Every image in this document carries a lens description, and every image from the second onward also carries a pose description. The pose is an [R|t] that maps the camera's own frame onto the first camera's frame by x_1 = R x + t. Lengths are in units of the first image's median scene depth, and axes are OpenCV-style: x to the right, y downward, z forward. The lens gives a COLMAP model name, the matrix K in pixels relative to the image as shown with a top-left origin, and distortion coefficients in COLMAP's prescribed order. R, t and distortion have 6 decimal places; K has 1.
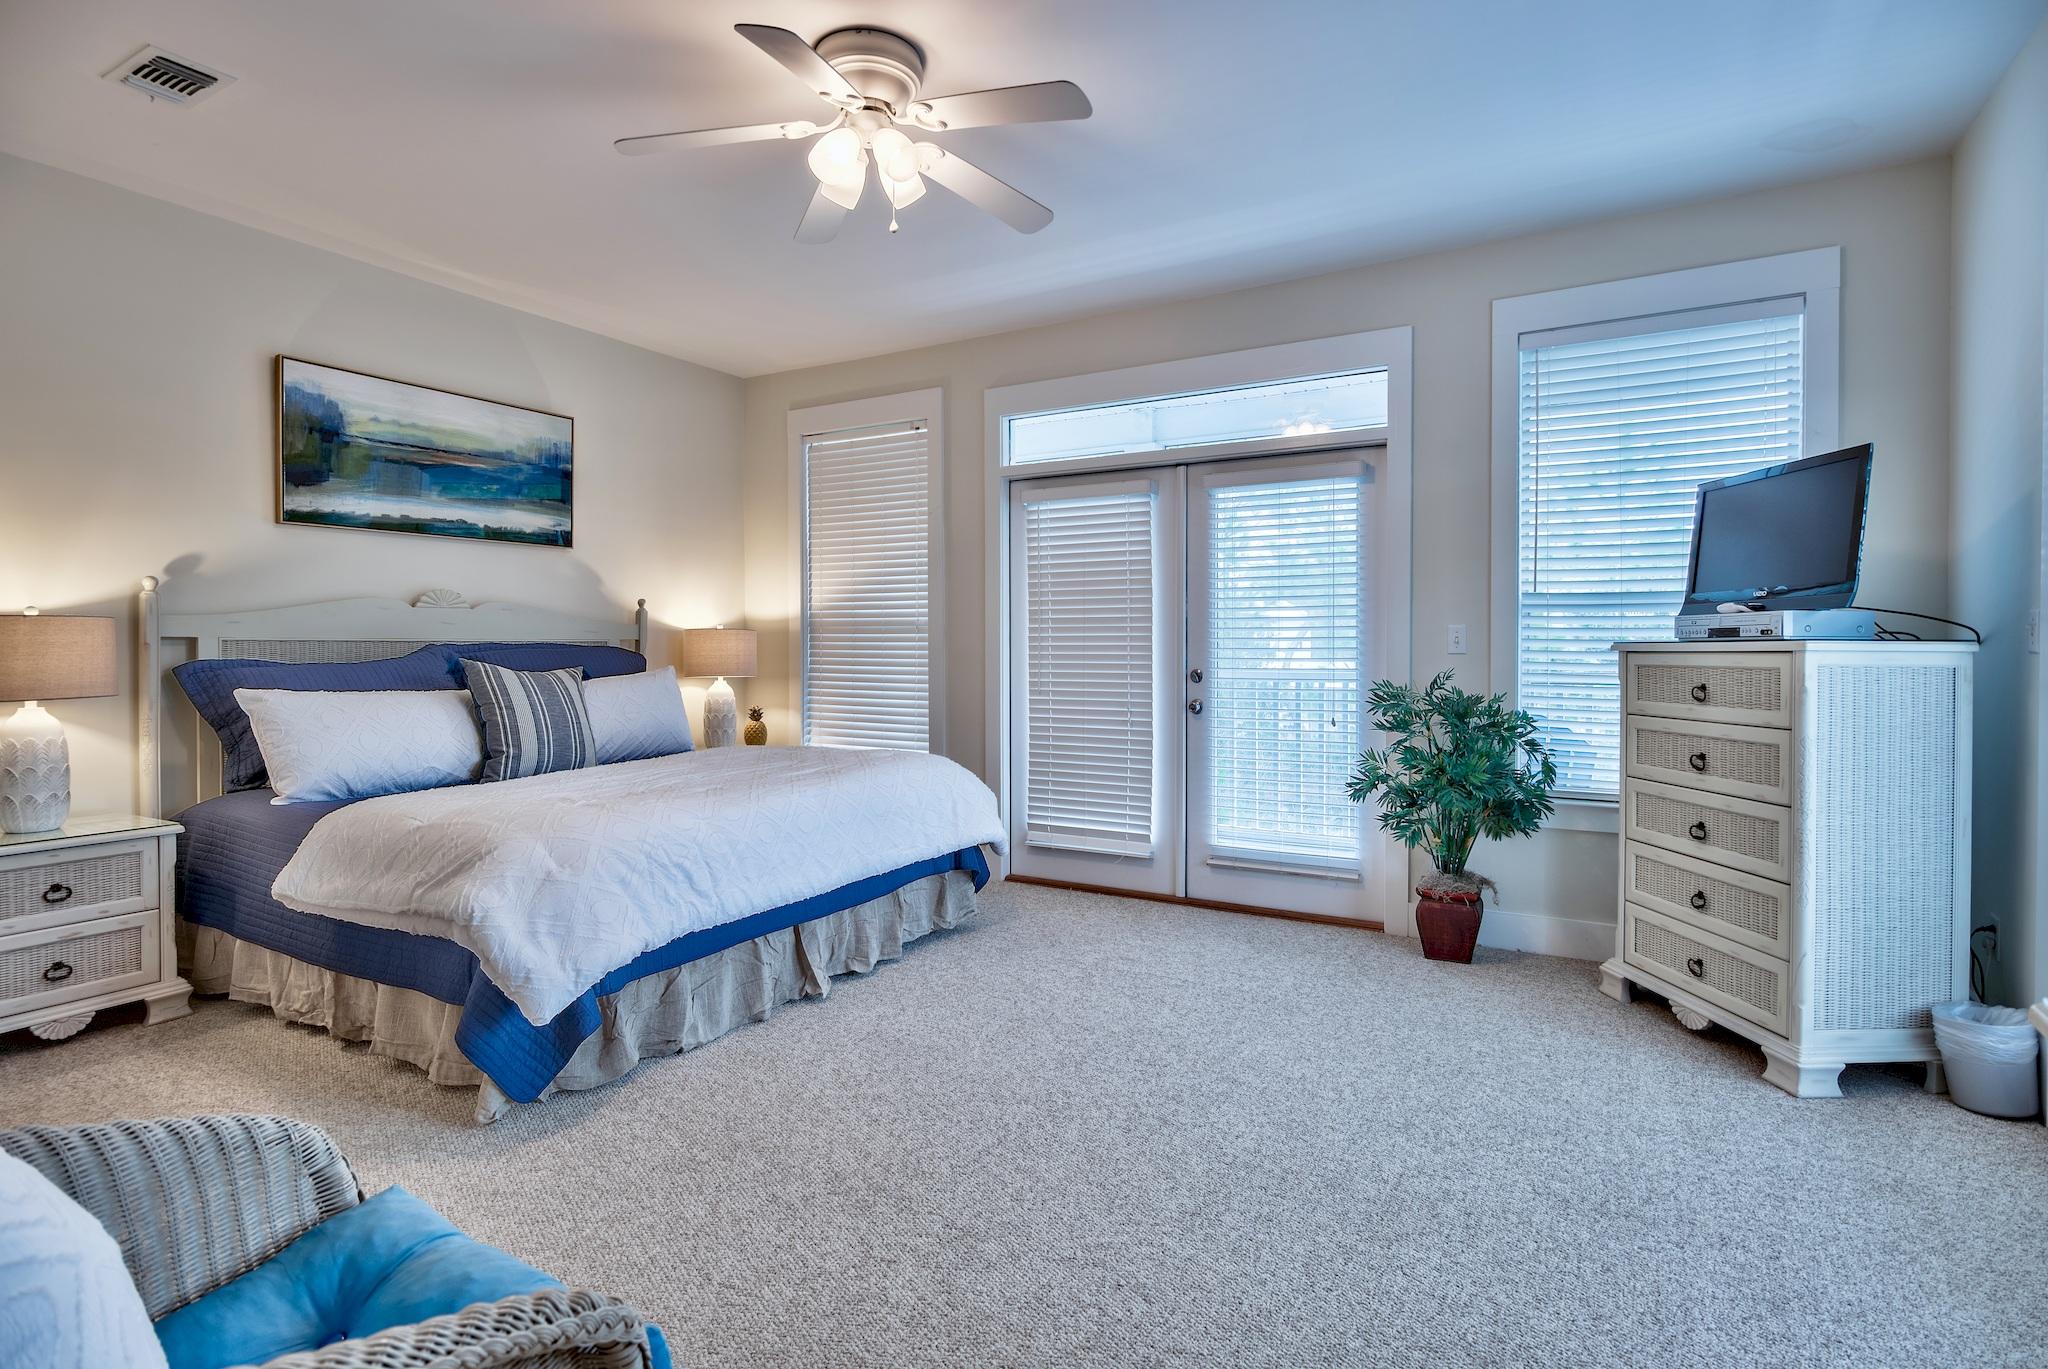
lens RADIAL K [[996.3, 0, 1013.0], [0, 996.3, 662.5], [0, 0, 1]] dist [-0.004583, -0.000352]
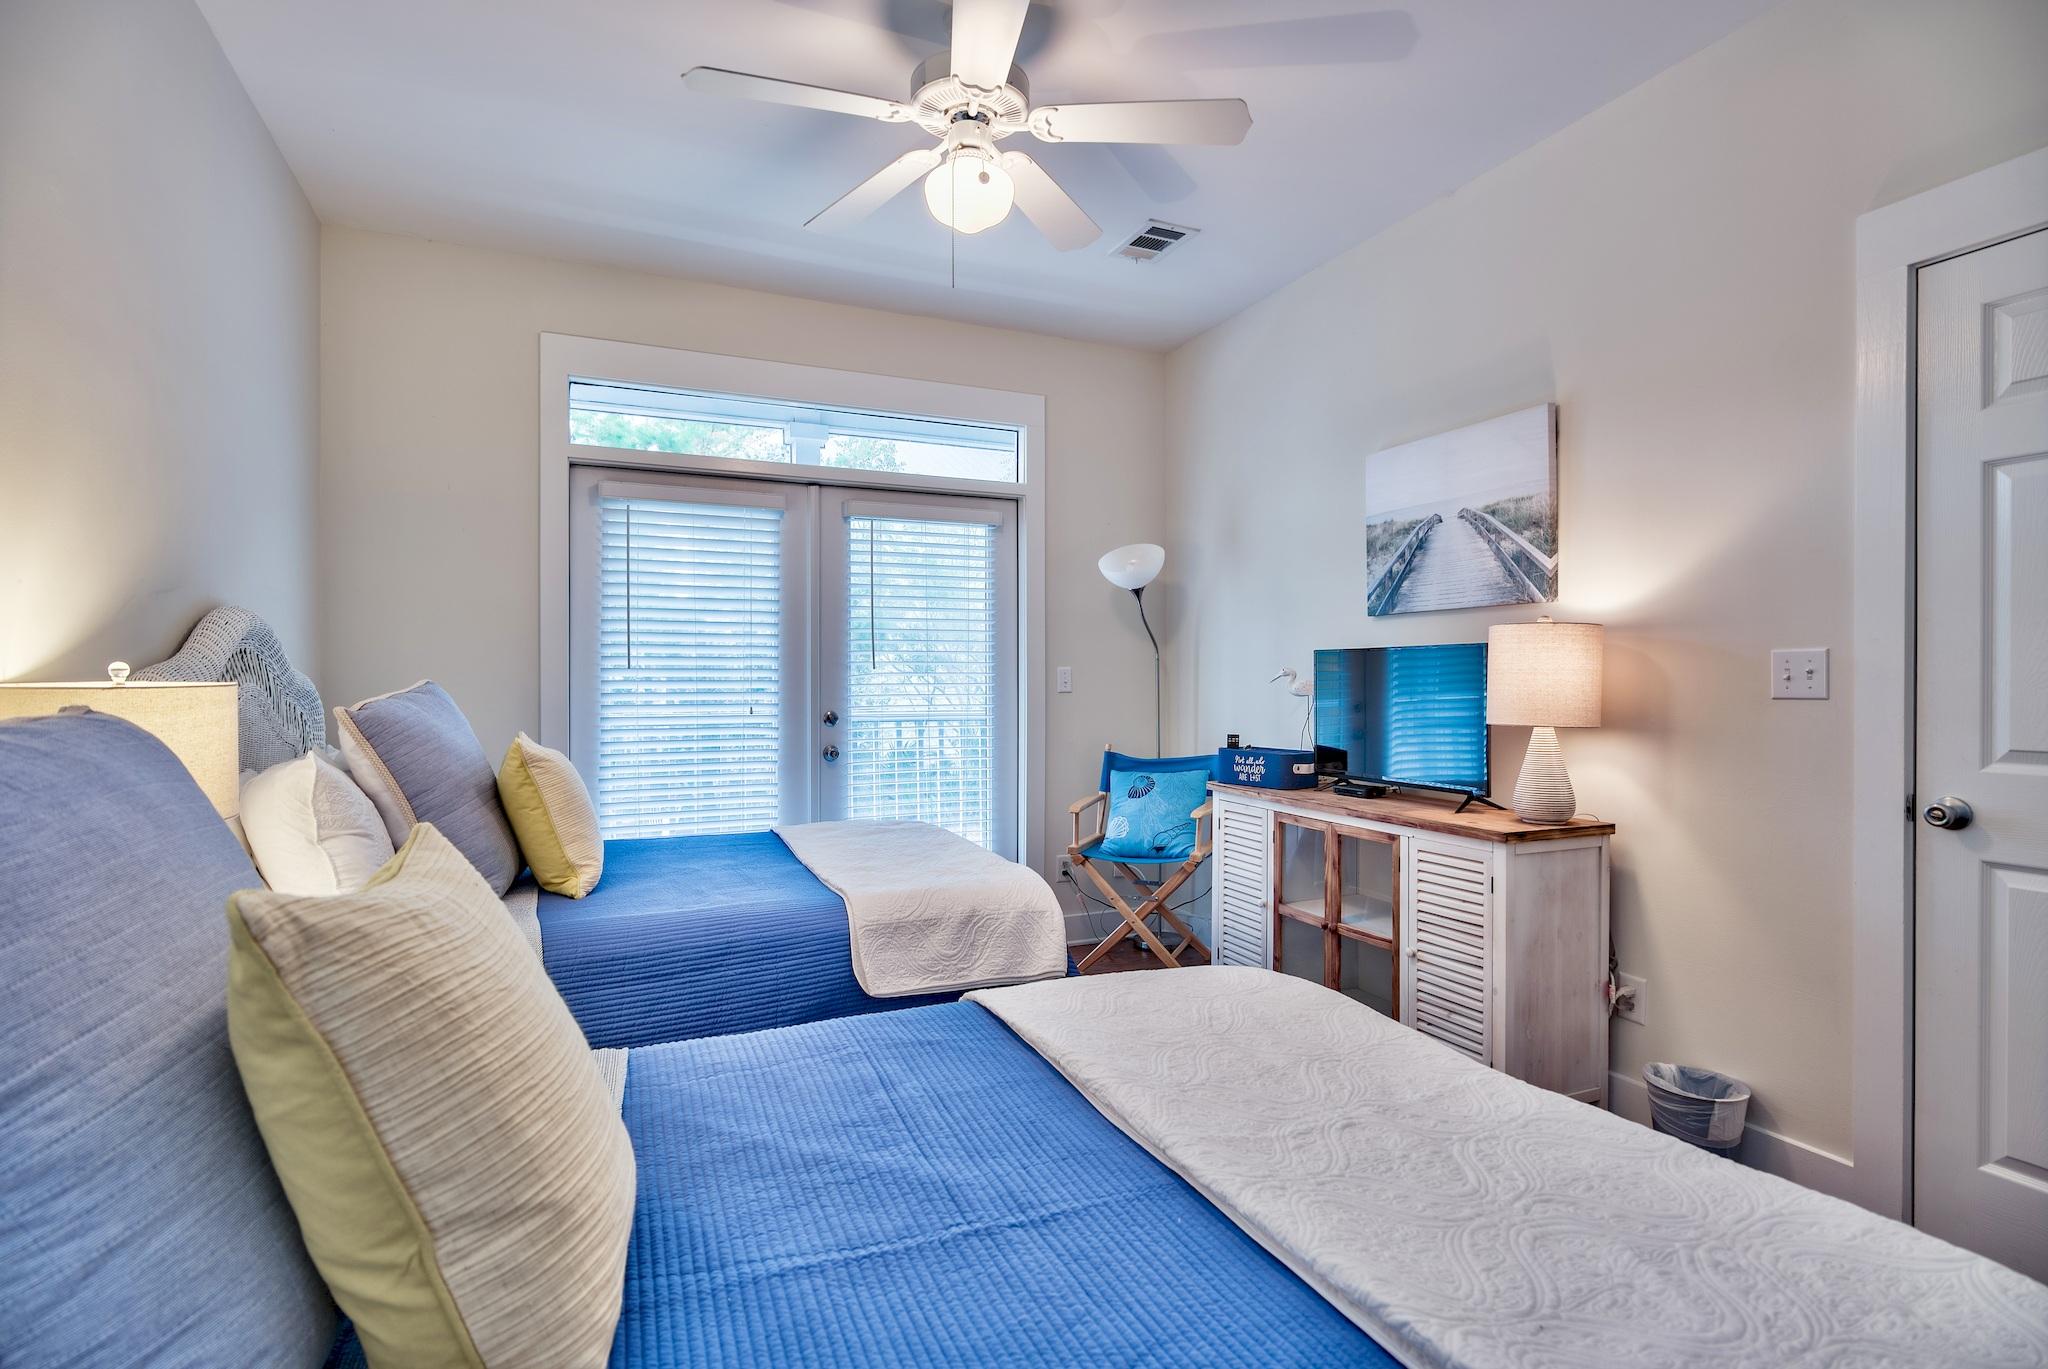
lens RADIAL K [[996.3, 0, 1008.0], [0, 996.3, 677.2], [0, 0, 1]] dist [-0.004583, -0.000352]
pose [[0.590237, 0.004167, 0.807219, -0.524893], [0.016485, 0.999716, -0.017215, -0.006648], [-0.807061, 0.023468, 0.590001, 0.381932]]
